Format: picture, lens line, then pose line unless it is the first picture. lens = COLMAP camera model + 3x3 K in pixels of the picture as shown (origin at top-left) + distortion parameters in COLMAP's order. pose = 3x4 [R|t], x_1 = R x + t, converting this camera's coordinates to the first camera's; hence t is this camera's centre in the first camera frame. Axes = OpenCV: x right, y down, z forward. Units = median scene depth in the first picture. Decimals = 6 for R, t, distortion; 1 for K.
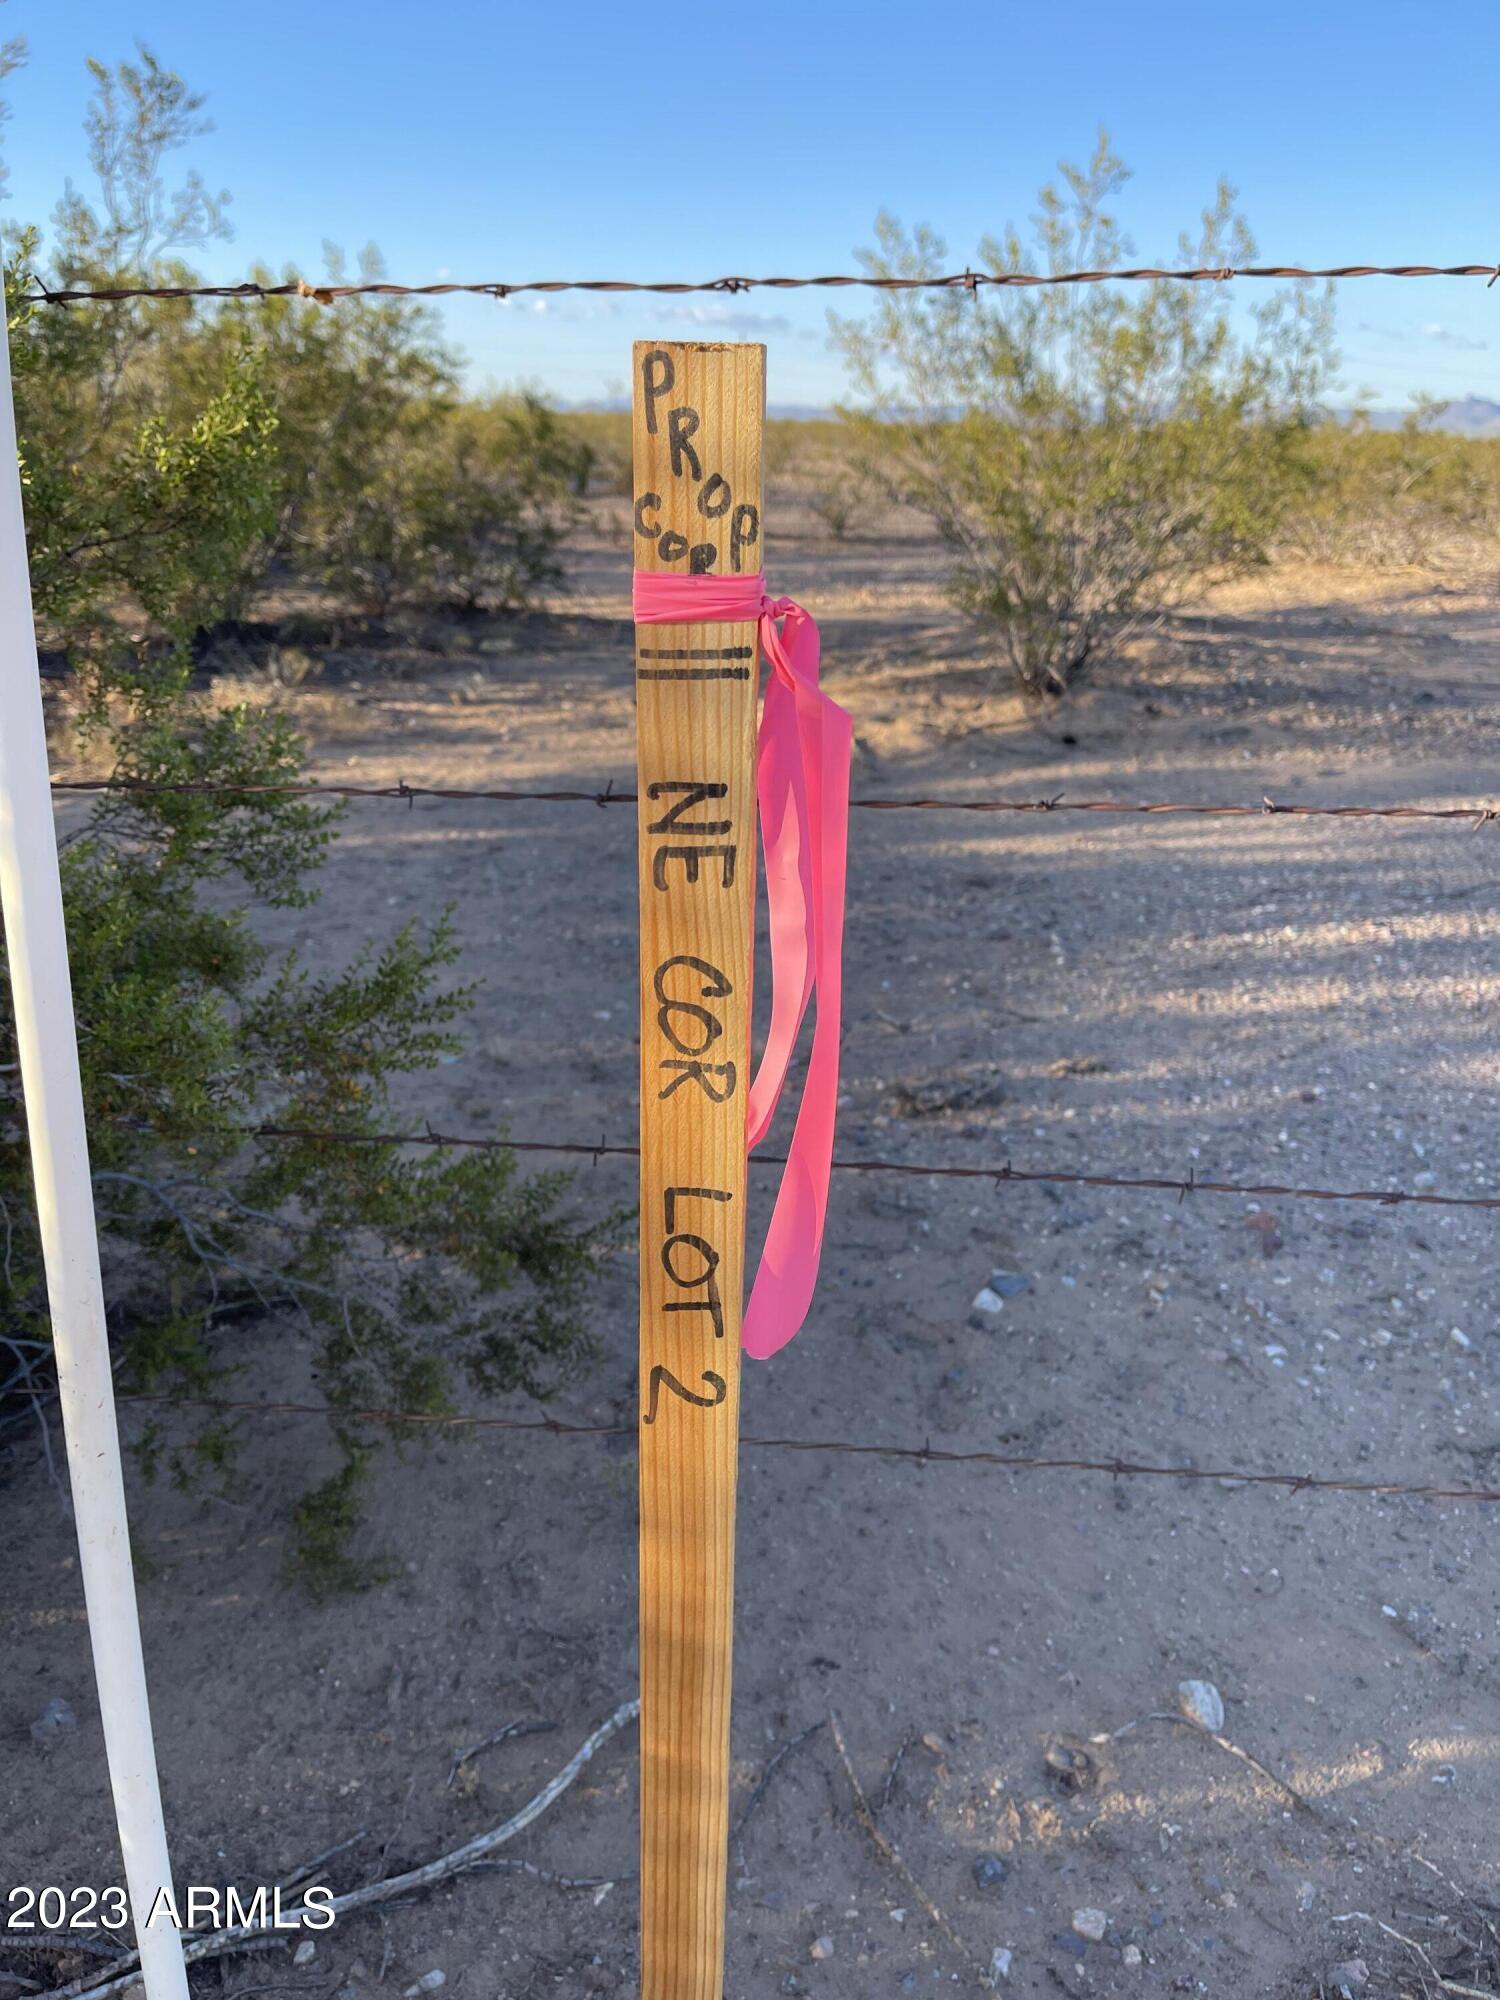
lens RADIAL K [[1527.6, 0, 736.2], [0, 1527.6, 1017.7], [0, 0, 1]] dist [0.038768, -0.048979]
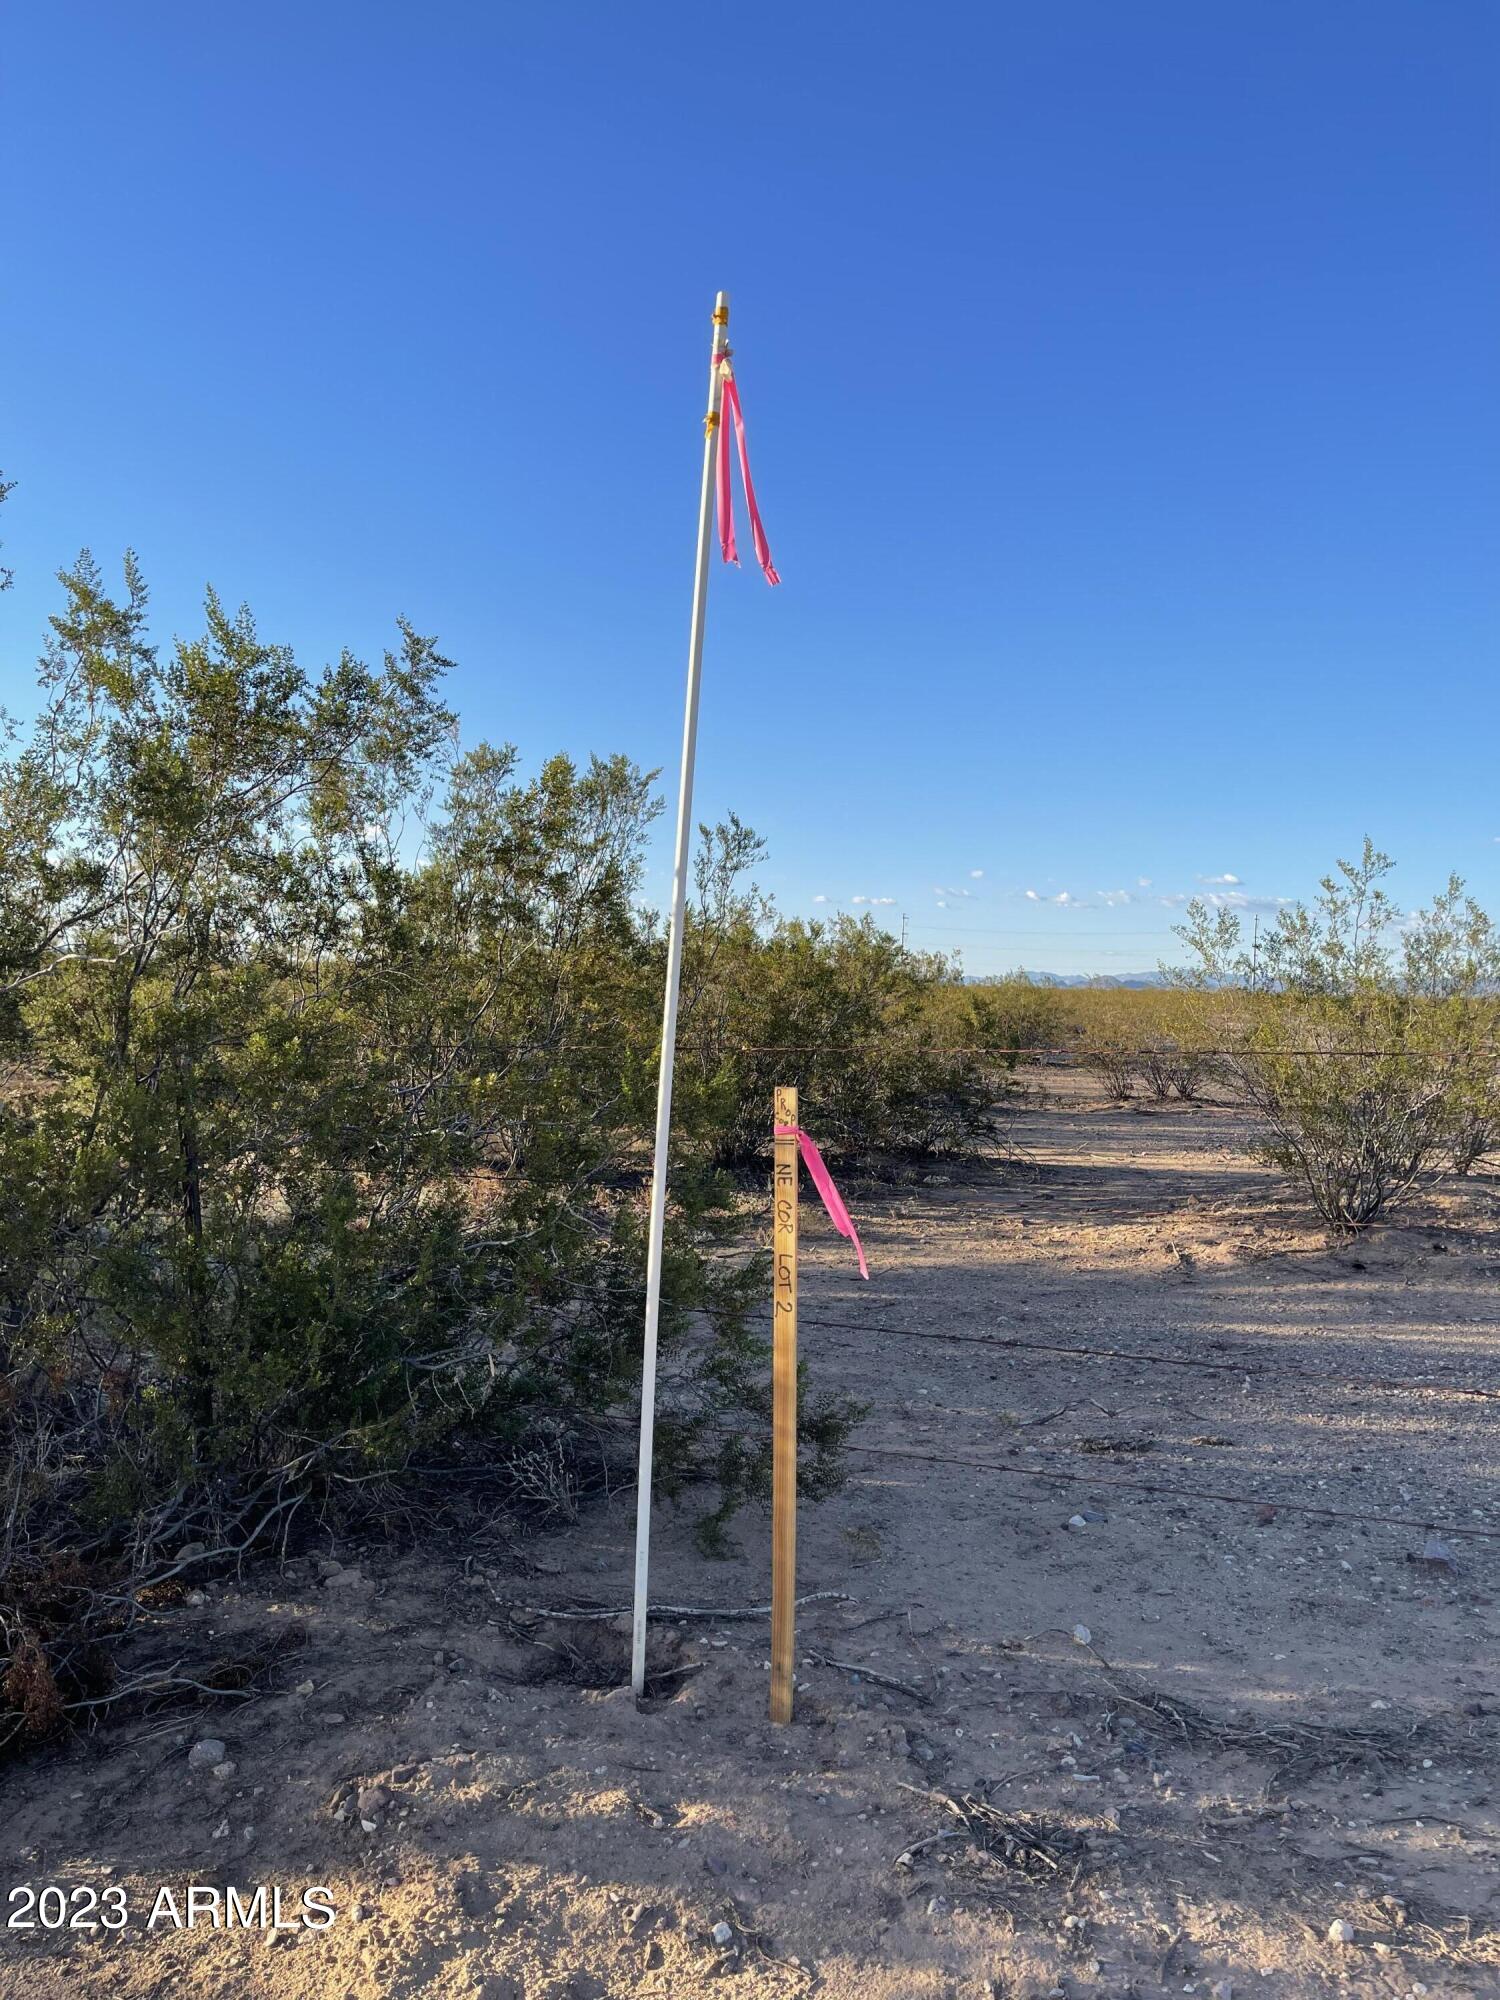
lens RADIAL K [[1527.6, 0, 751.9], [0, 1527.6, 1003.7], [0, 0, 1]] dist [0.038768, -0.048979]
pose [[0.949747, 0.001730, -0.313015, 0.137878], [-0.112794, 0.934697, -0.337074, 0.101338], [0.291991, 0.355441, 0.887921, -0.354475]]
